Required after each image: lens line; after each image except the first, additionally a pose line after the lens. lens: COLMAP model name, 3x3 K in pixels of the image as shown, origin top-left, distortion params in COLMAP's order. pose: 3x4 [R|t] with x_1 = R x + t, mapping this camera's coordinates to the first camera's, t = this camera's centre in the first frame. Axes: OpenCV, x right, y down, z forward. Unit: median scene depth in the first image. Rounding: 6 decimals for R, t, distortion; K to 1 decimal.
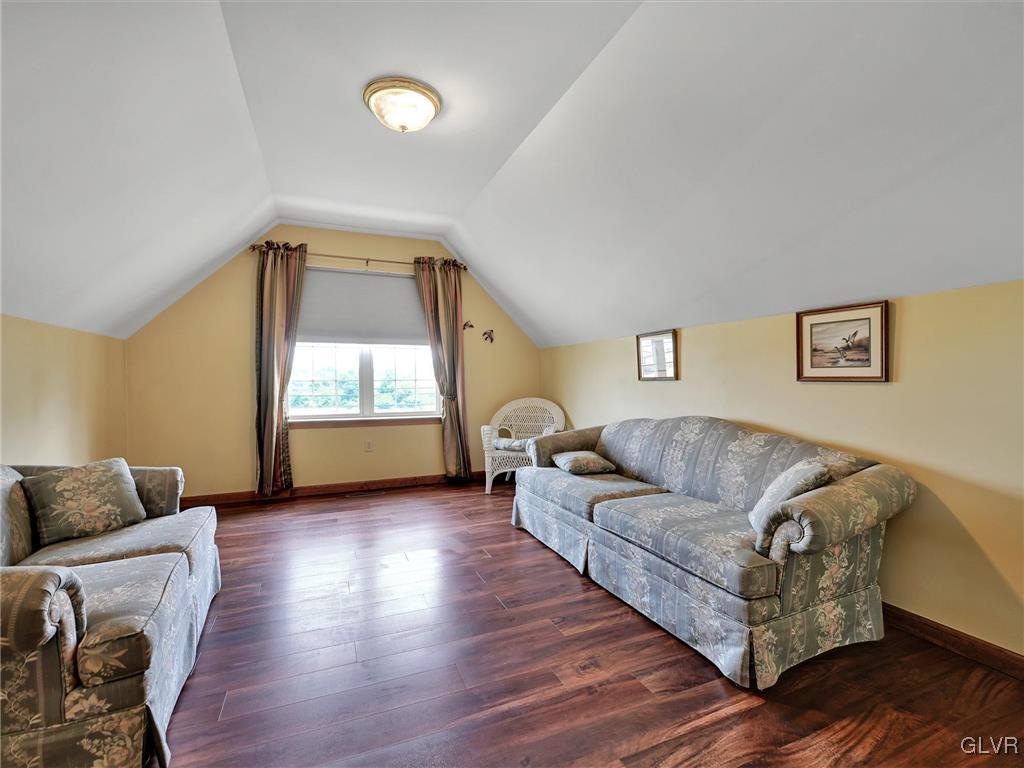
lens RADIAL K [[460.3, 0, 512.0], [0, 460.3, 384.0], [0, 0, 1]] dist [0.000311, 0.000036]
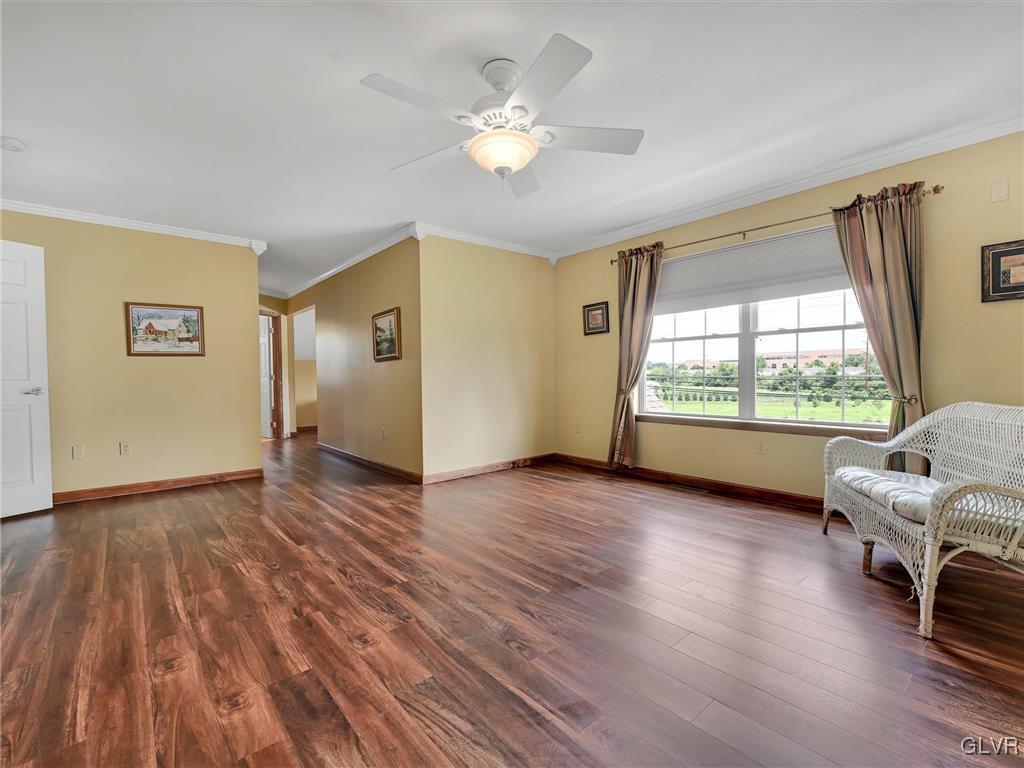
lens RADIAL K [[460.3, 0, 512.0], [0, 460.3, 384.0], [0, 0, 1]] dist [0.000311, 0.000036]
pose [[0.299972, 0.017734, -0.953783, 0.487124], [-0.006266, 0.999842, 0.016619, 0.009247], [0.953927, 0.000991, 0.300036, 0.370670]]
